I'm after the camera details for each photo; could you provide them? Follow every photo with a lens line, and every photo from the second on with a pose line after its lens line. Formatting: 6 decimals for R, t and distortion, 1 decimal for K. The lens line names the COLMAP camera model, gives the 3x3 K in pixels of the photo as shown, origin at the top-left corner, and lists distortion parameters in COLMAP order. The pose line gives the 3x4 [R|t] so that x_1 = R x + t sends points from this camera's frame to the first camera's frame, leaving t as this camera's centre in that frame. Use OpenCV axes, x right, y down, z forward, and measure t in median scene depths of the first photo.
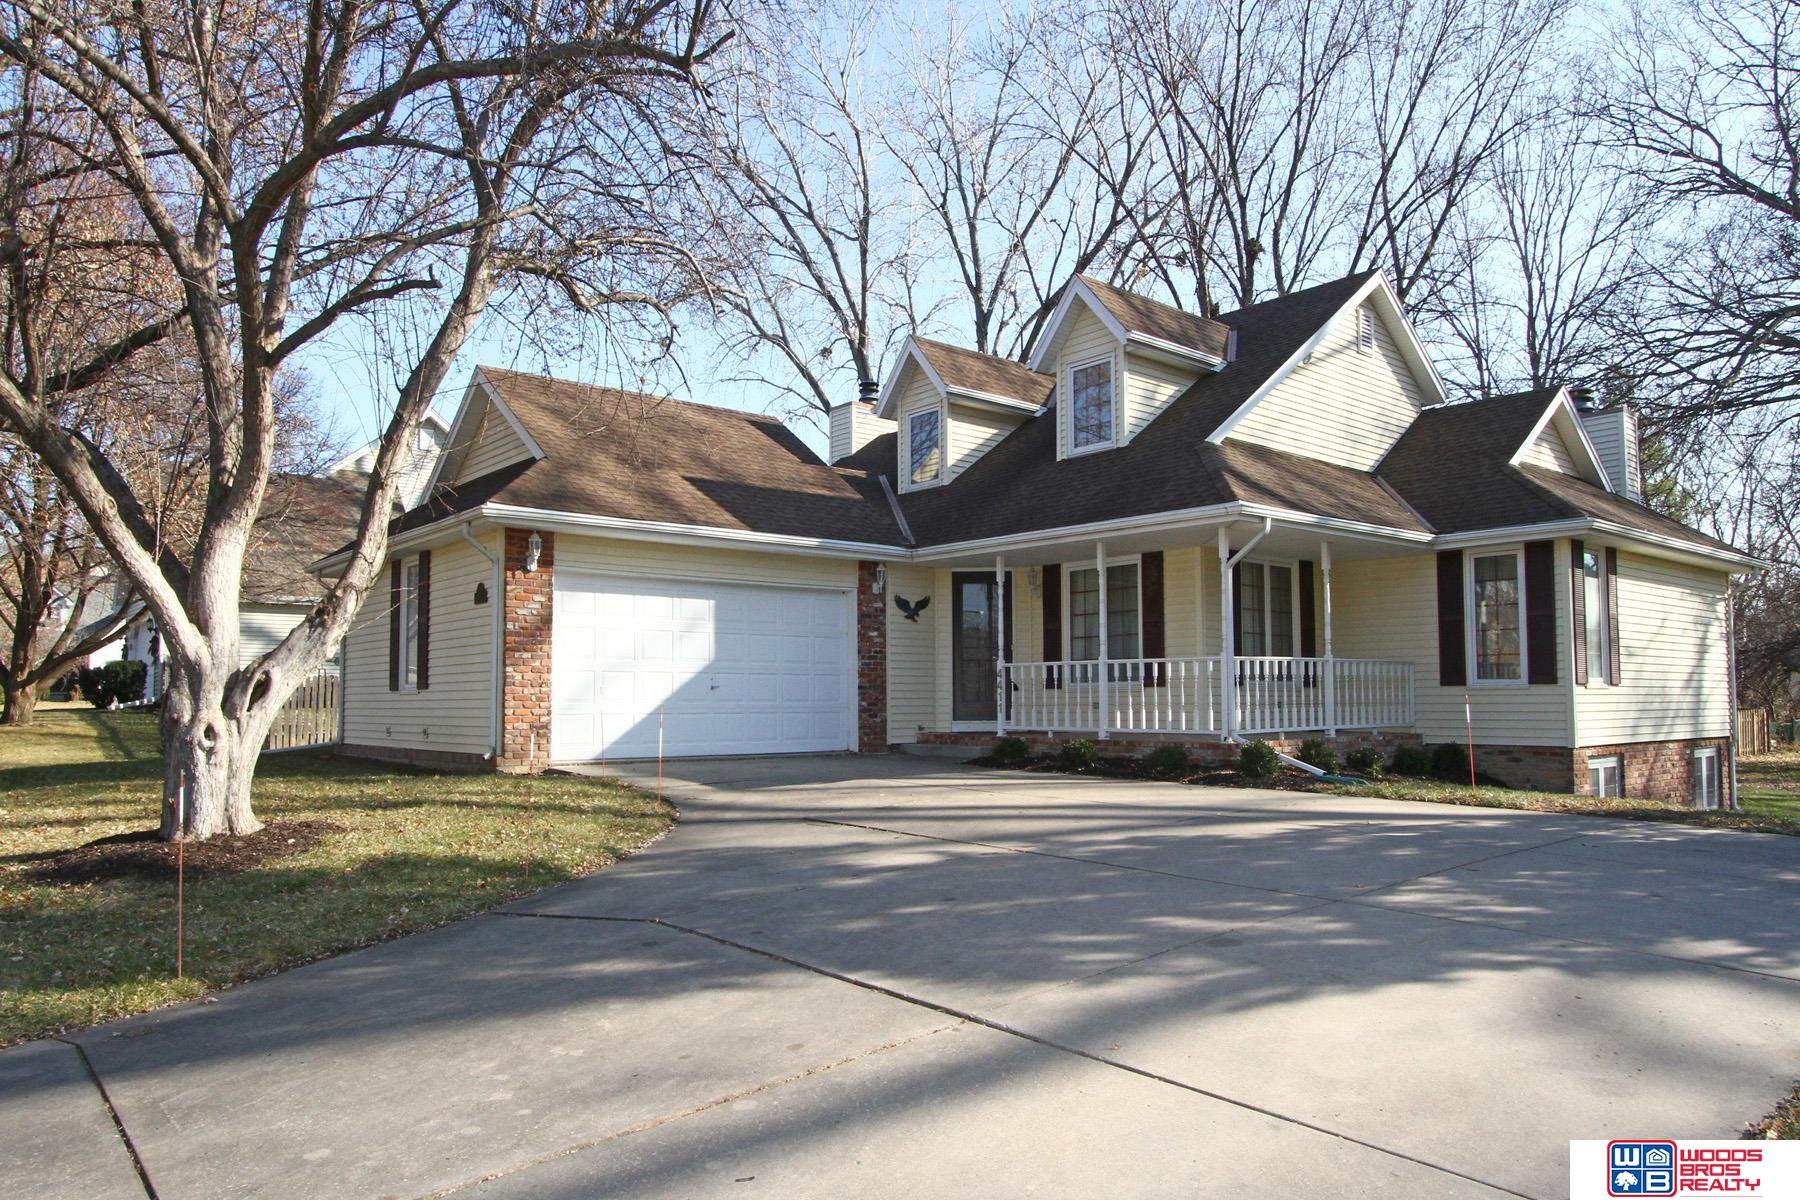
lens RADIAL K [[1223.6, 0, 900.0], [0, 1223.6, 600.0], [0, 0, 1]] dist [0.002843, 0.000921]
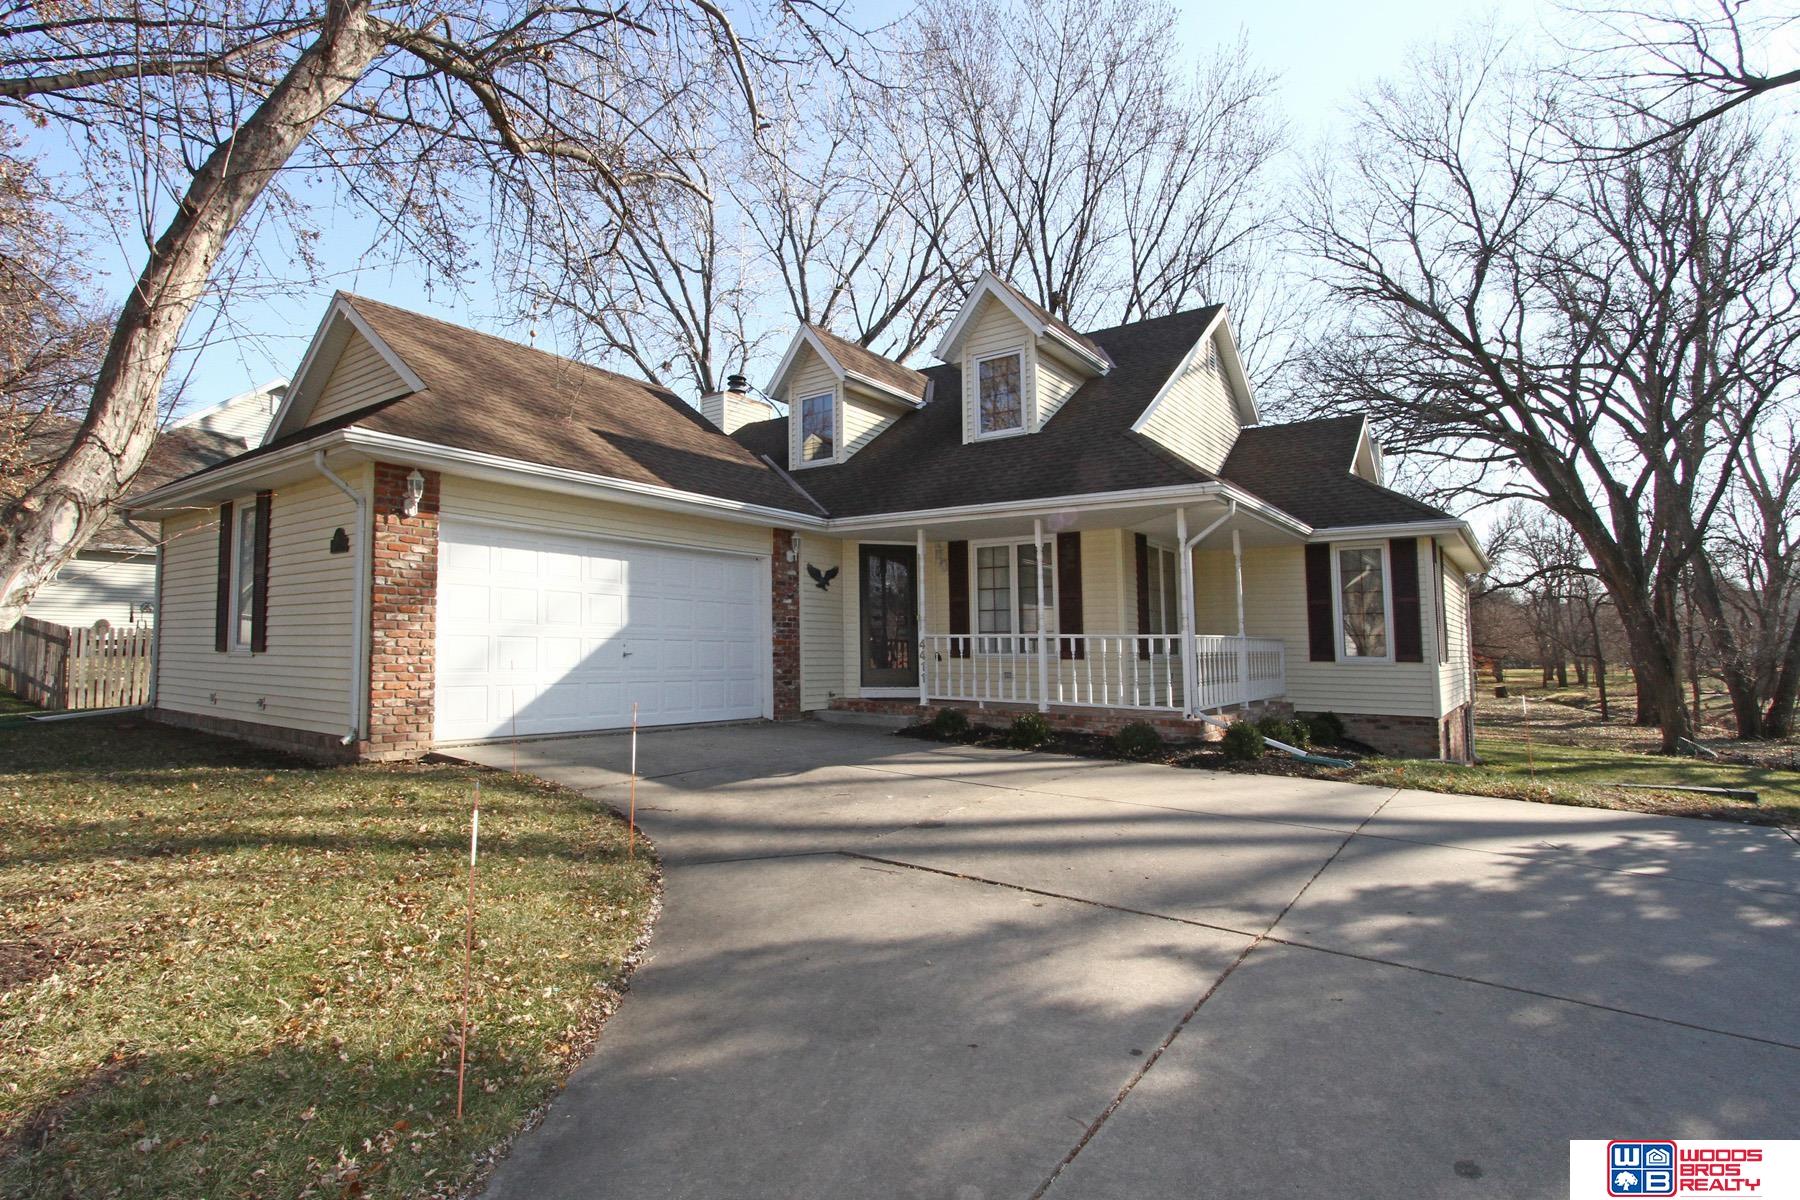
lens RADIAL K [[865.3, 0, 947.2], [0, 865.3, 607.8], [0, 0, 1]] dist [-0.004226, 0.000052]
pose [[0.958259, 0.025539, 0.284757, -0.101216], [-0.035556, 0.998915, 0.030061, 0.007002], [-0.283681, -0.038931, 0.958128, 0.286558]]
